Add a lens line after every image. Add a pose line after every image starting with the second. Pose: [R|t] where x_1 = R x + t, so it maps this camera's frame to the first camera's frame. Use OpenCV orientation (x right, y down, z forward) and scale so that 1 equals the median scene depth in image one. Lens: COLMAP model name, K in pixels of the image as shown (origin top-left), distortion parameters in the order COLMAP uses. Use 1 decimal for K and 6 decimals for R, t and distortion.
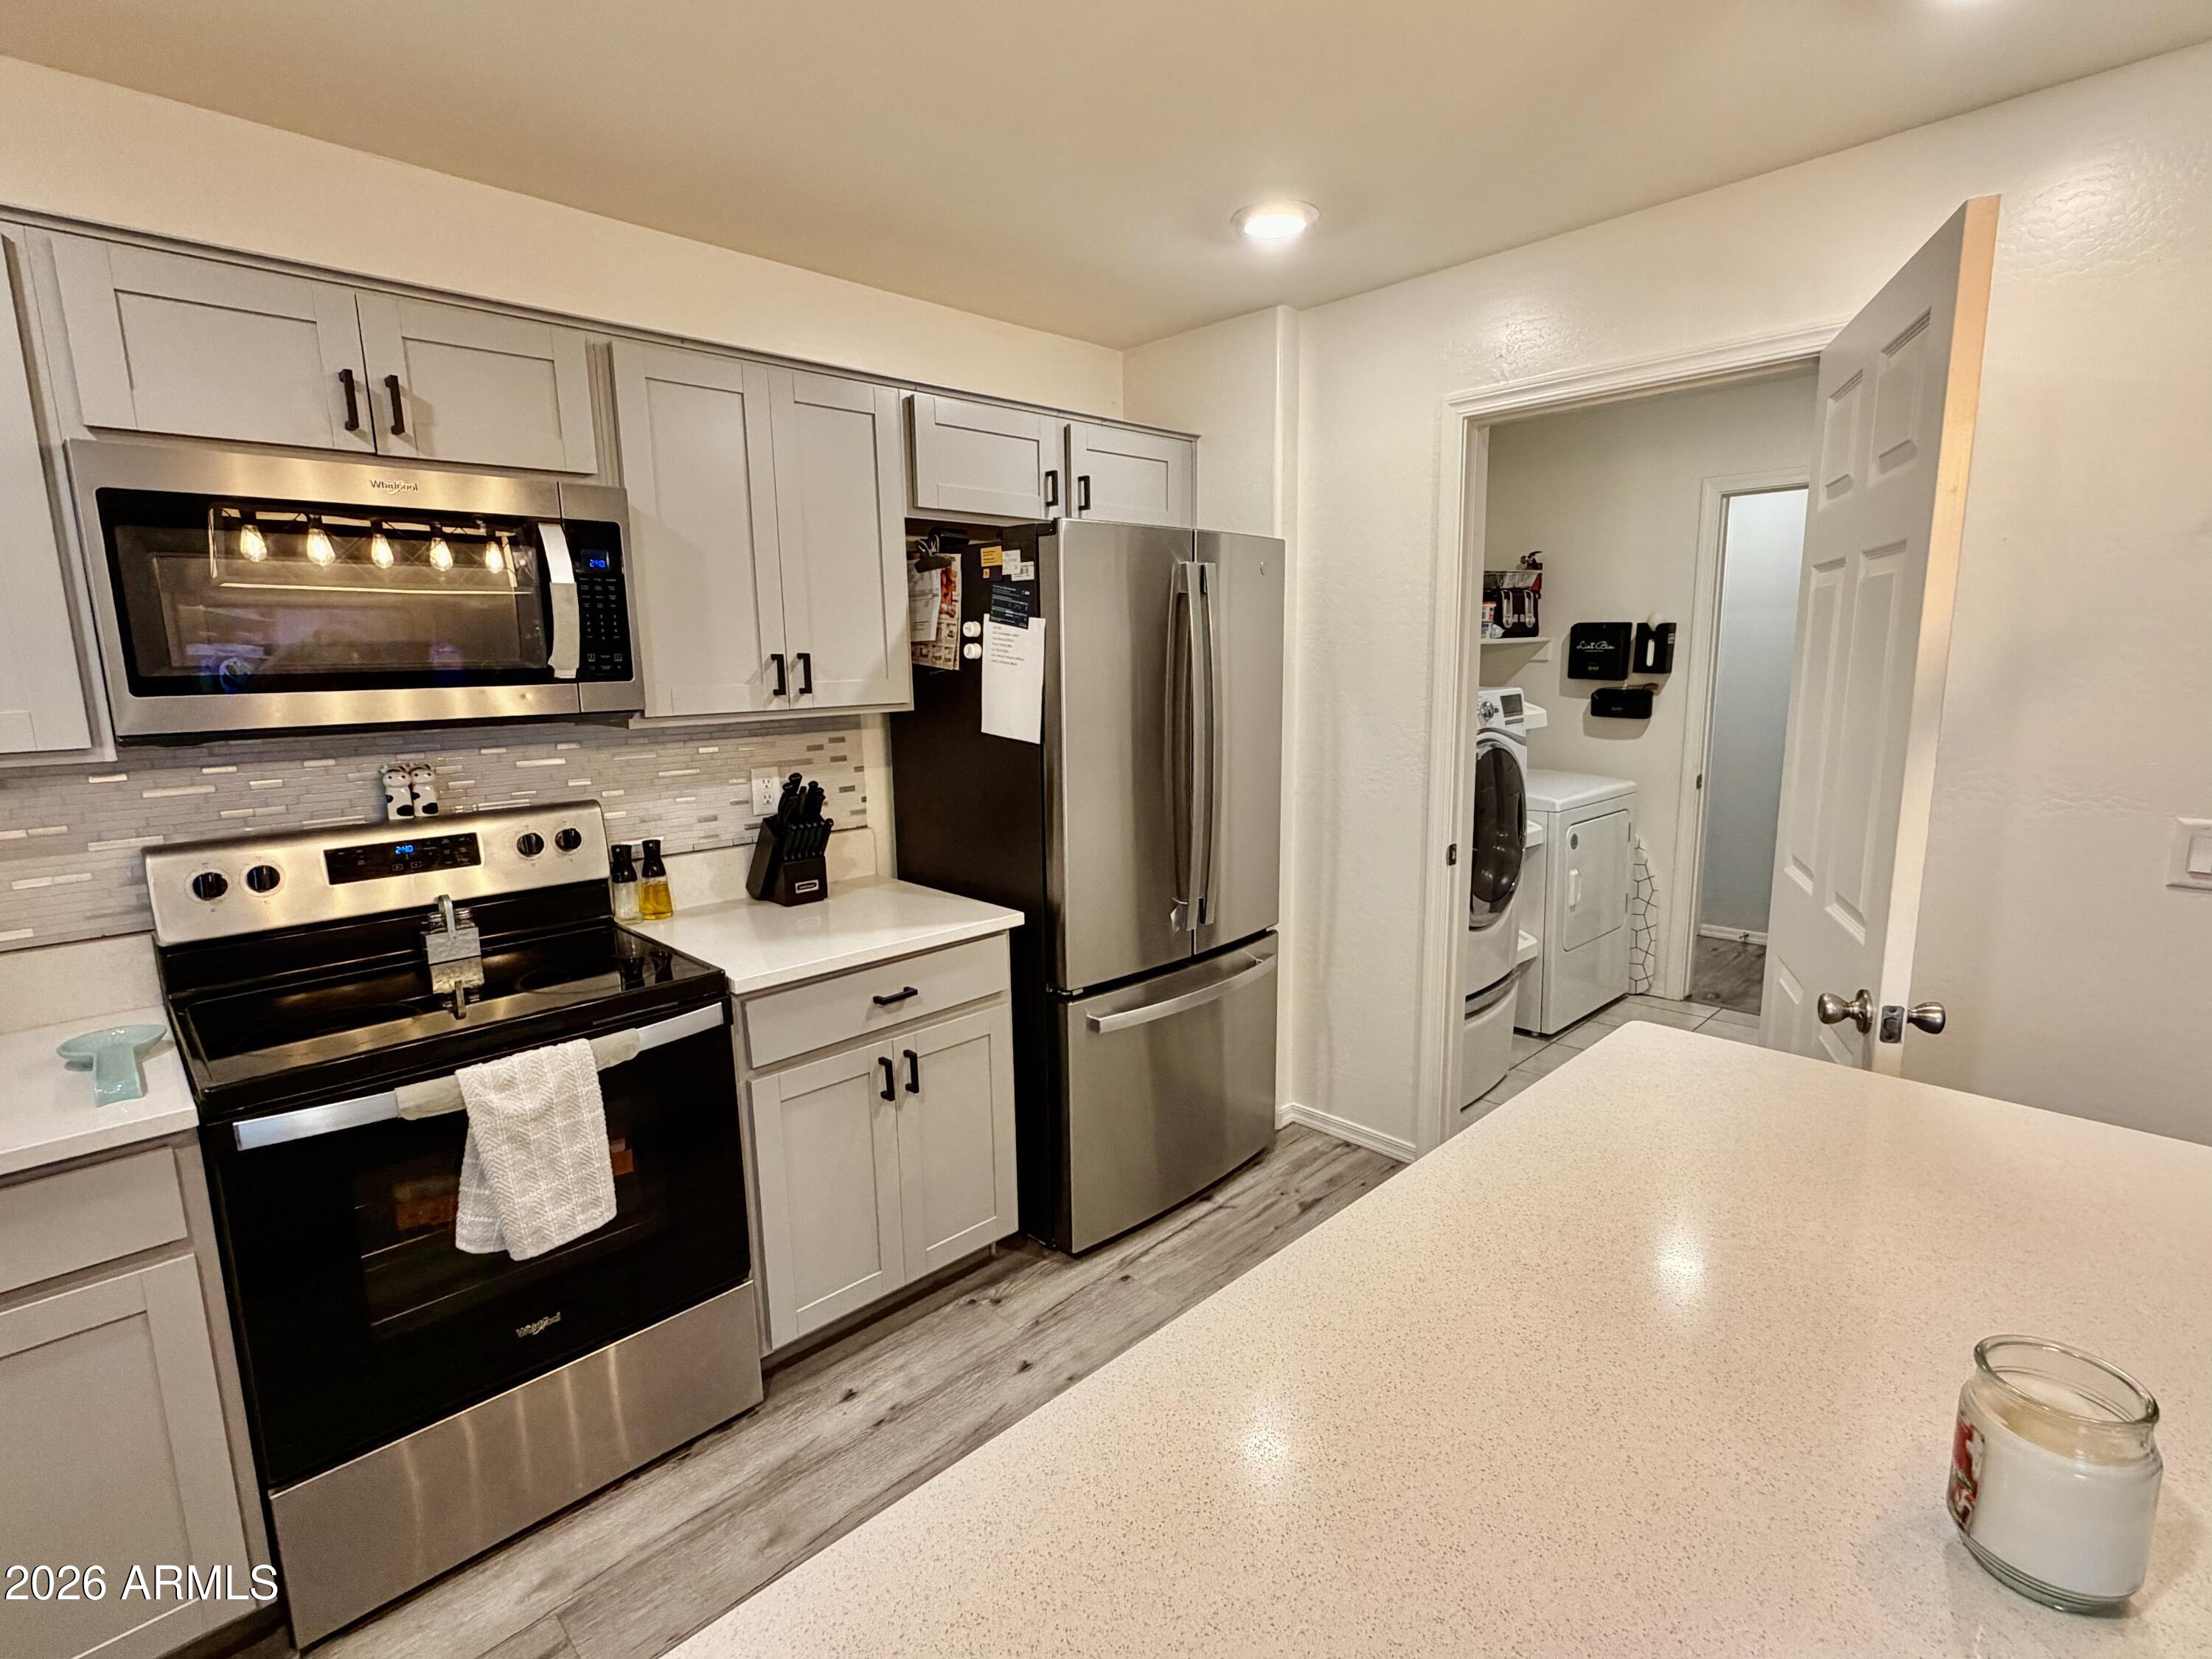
lens RADIAL K [[1057.6, 0, 1101.5], [0, 1057.6, 834.6], [0, 0, 1]] dist [-0.003004, -0.000053]
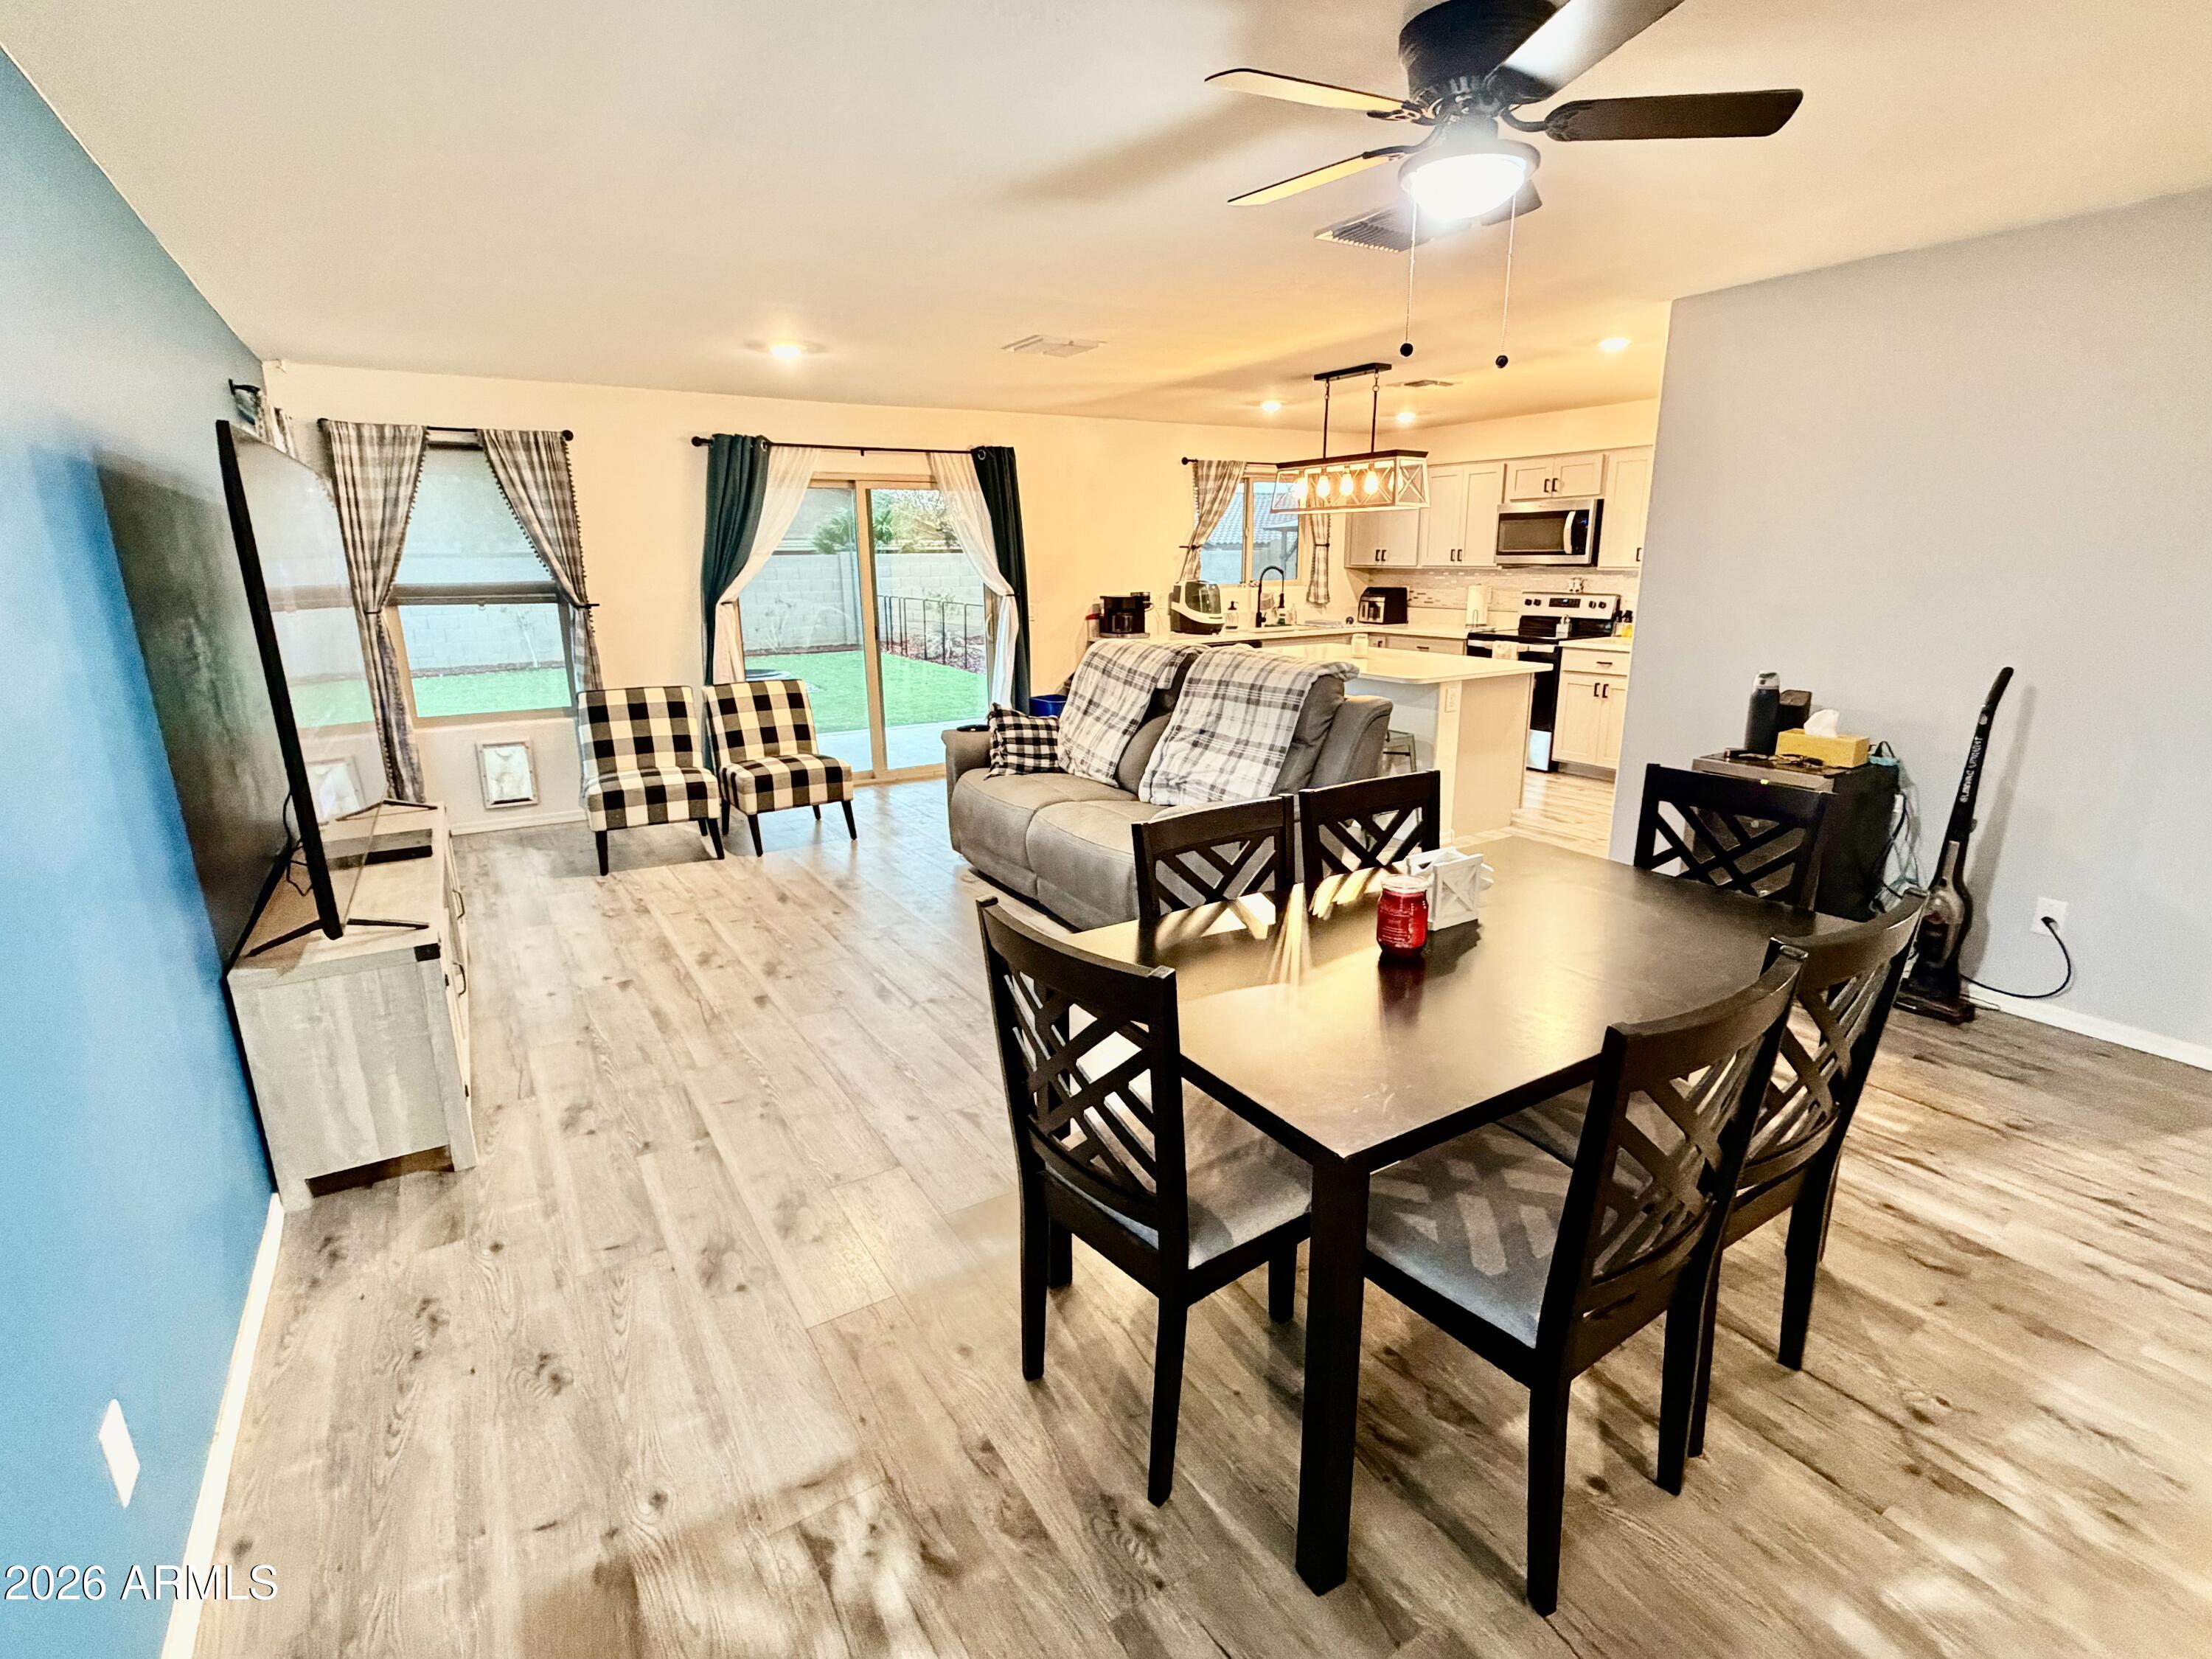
lens RADIAL K [[1057.6, 0, 1101.5], [0, 1057.6, 834.6], [0, 0, 1]] dist [-0.003004, -0.000053]
pose [[-0.224178, 0.272287, -0.935737, 3.004861], [-0.146404, 0.939869, 0.308564, -0.105930], [0.963489, 0.206169, -0.170834, 0.219706]]
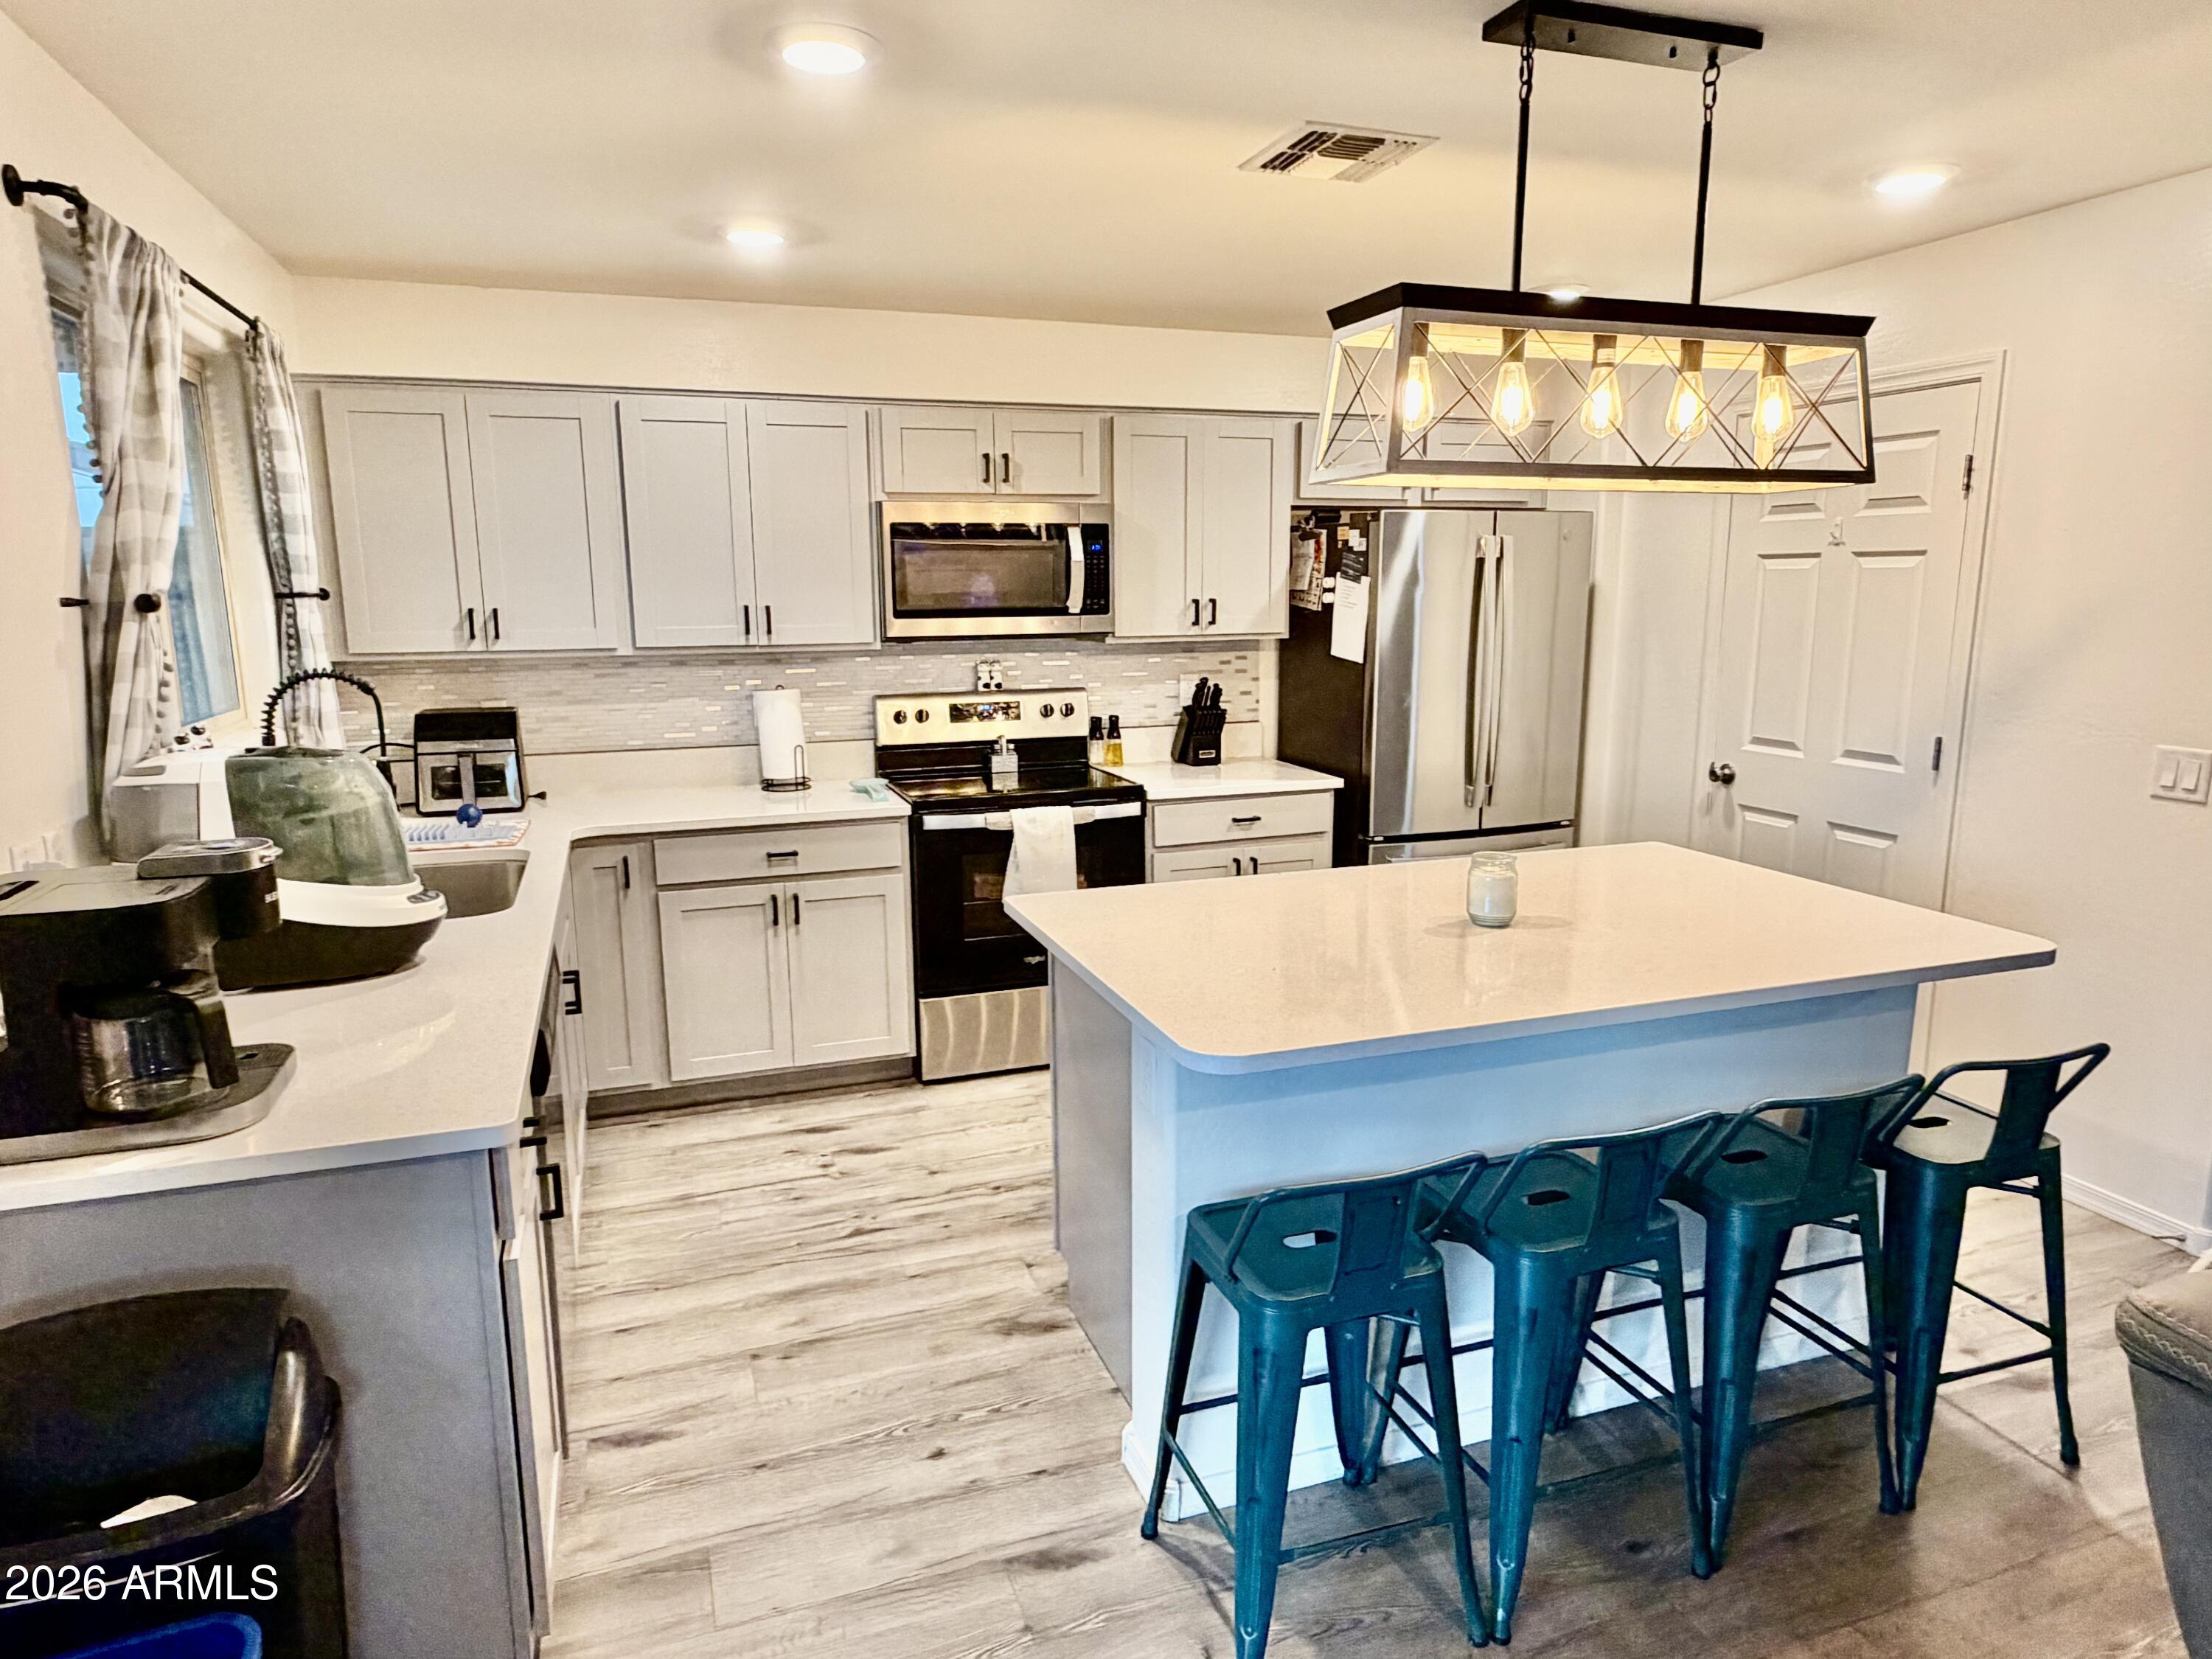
lens RADIAL K [[1346.2, 0, 1099.2], [0, 1346.2, 832.9], [0, 0, 1]] dist [-0.002978, -0.001398]
pose [[0.905631, 0.088763, -0.414674, 0.420936], [-0.079508, 0.996049, 0.039566, 0.107019], [0.416547, -0.002862, 0.909110, -0.873785]]
